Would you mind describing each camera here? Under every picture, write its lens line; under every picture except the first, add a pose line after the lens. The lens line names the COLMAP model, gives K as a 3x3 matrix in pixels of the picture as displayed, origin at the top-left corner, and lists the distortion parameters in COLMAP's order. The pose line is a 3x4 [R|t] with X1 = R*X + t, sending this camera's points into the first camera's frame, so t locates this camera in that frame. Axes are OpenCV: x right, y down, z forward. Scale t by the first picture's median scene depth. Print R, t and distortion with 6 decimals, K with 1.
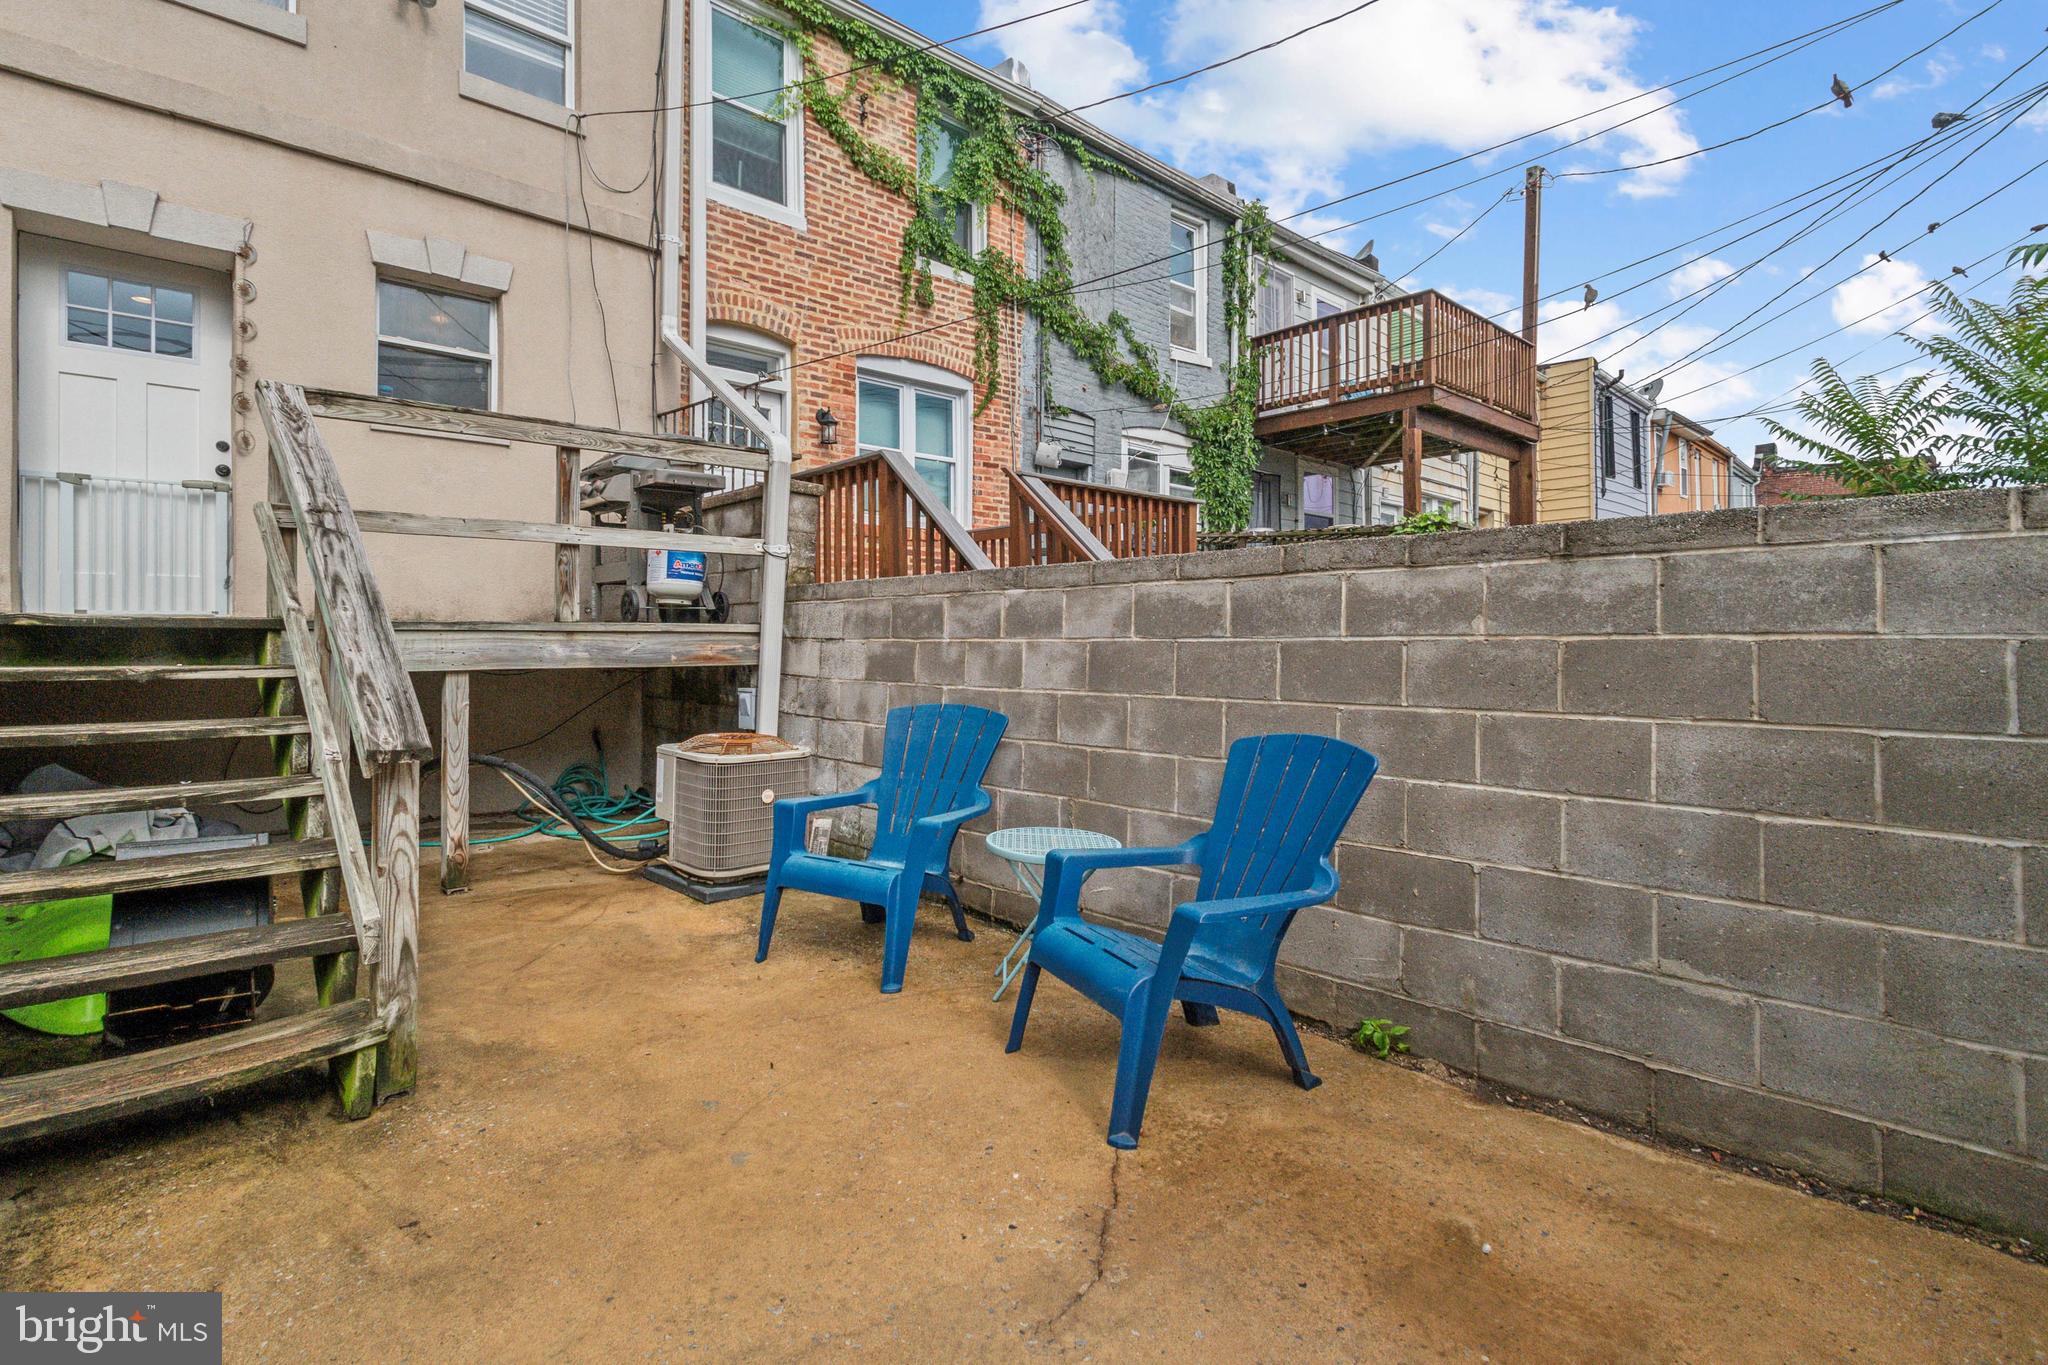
lens RADIAL K [[970.3, 0, 995.1], [0, 970.3, 634.7], [0, 0, 1]] dist [0.007466, -0.000659]
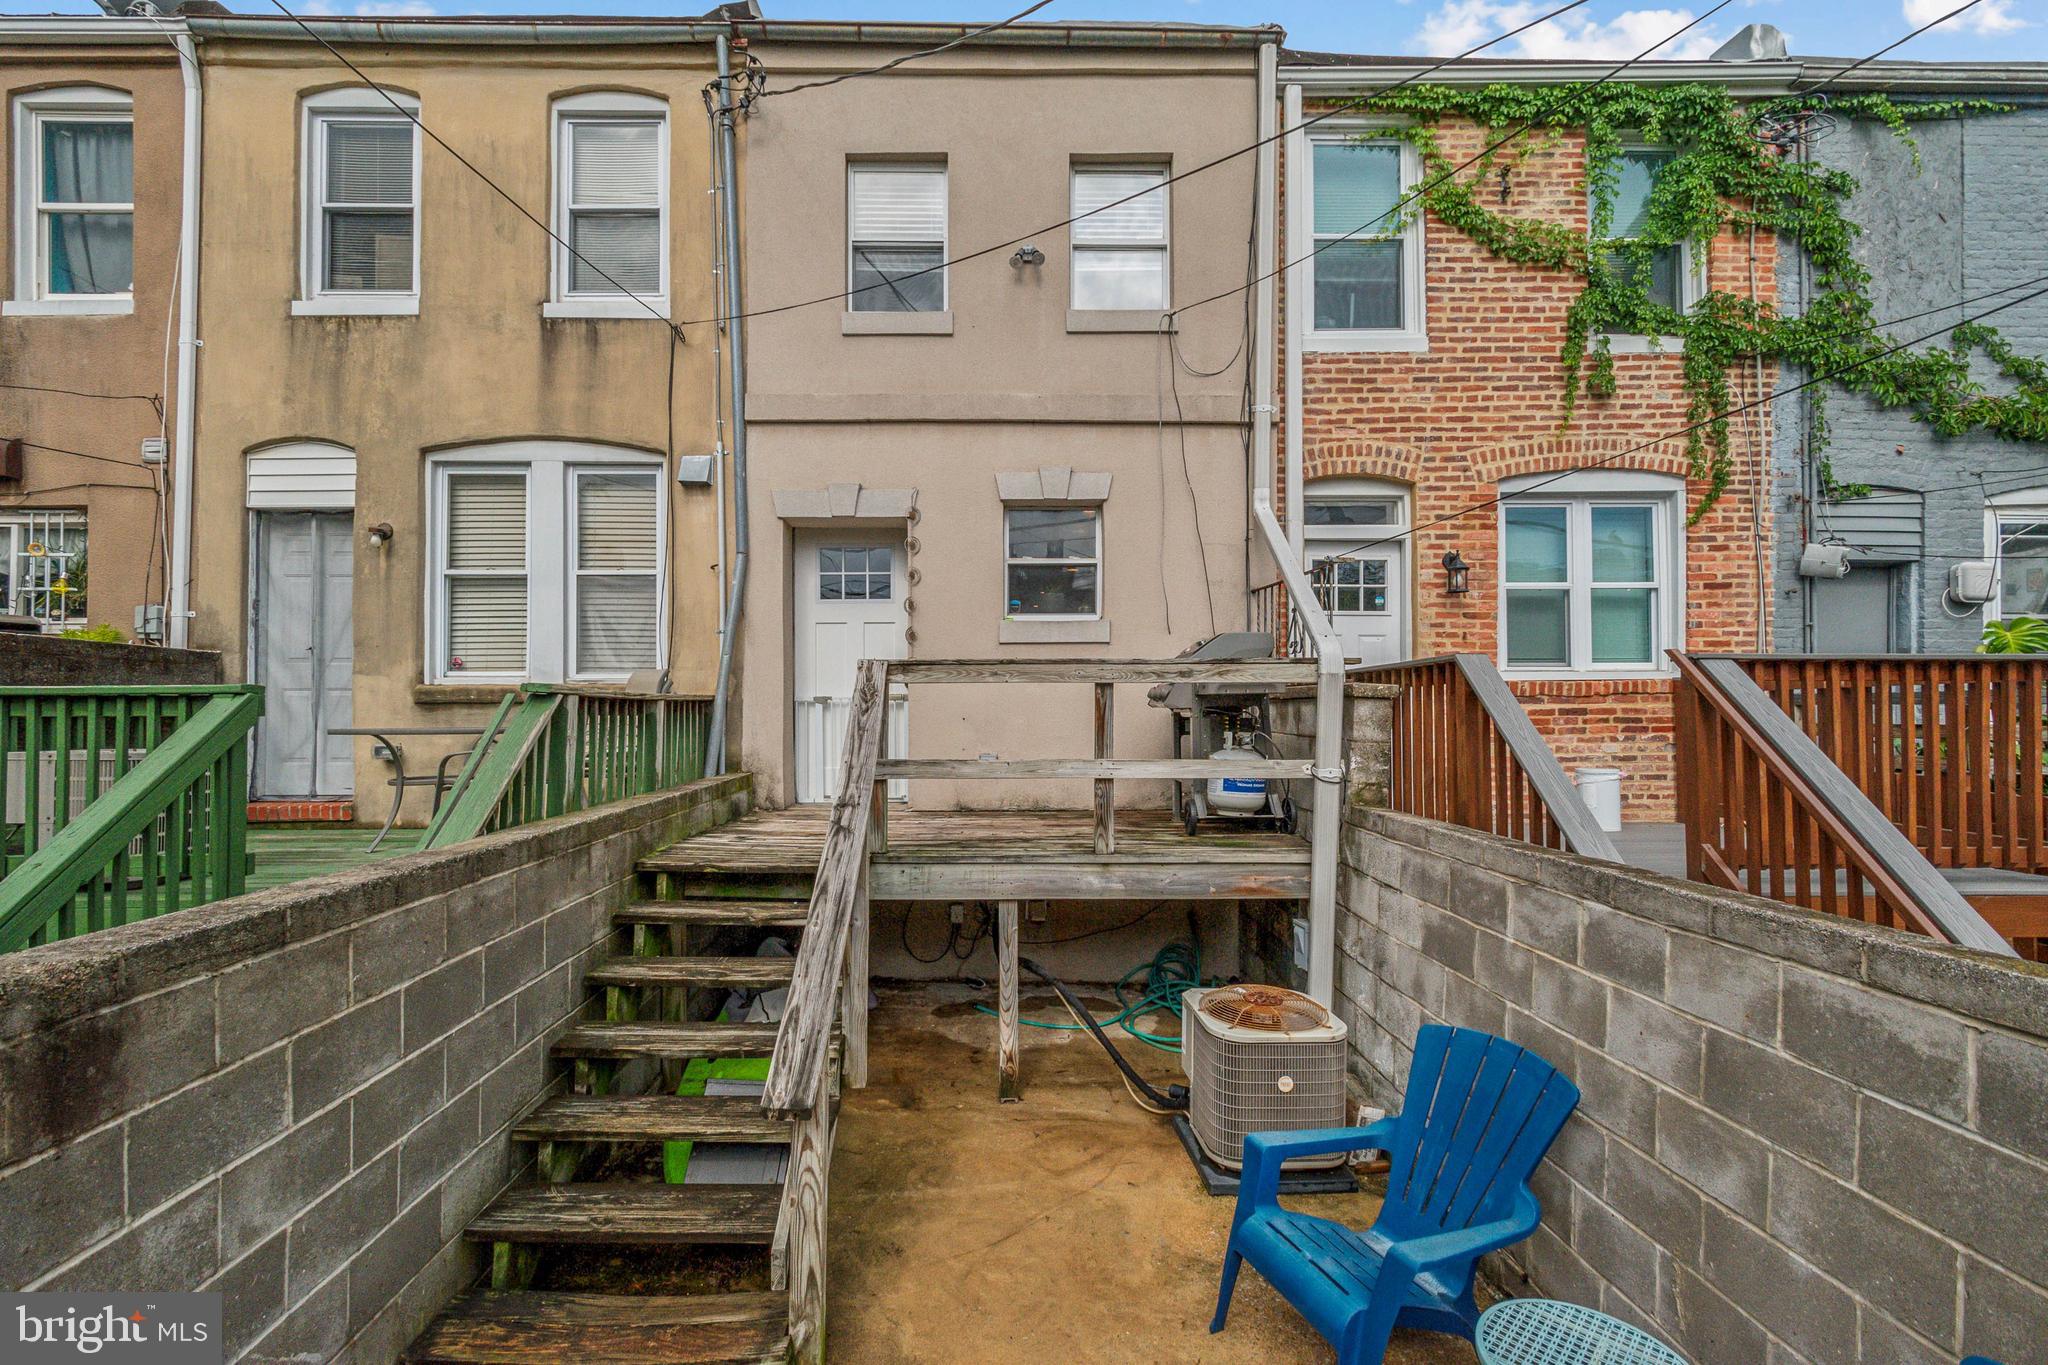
lens RADIAL K [[950.1, 0, 1000.0], [0, 950.1, 685.6], [0, 0, 1]] dist [0.008007, -0.008641]
pose [[0.742083, -0.008783, -0.670250, 0.087838], [0.001406, 0.999932, -0.011547, -0.106113], [0.670306, 0.007626, 0.742045, 0.113879]]
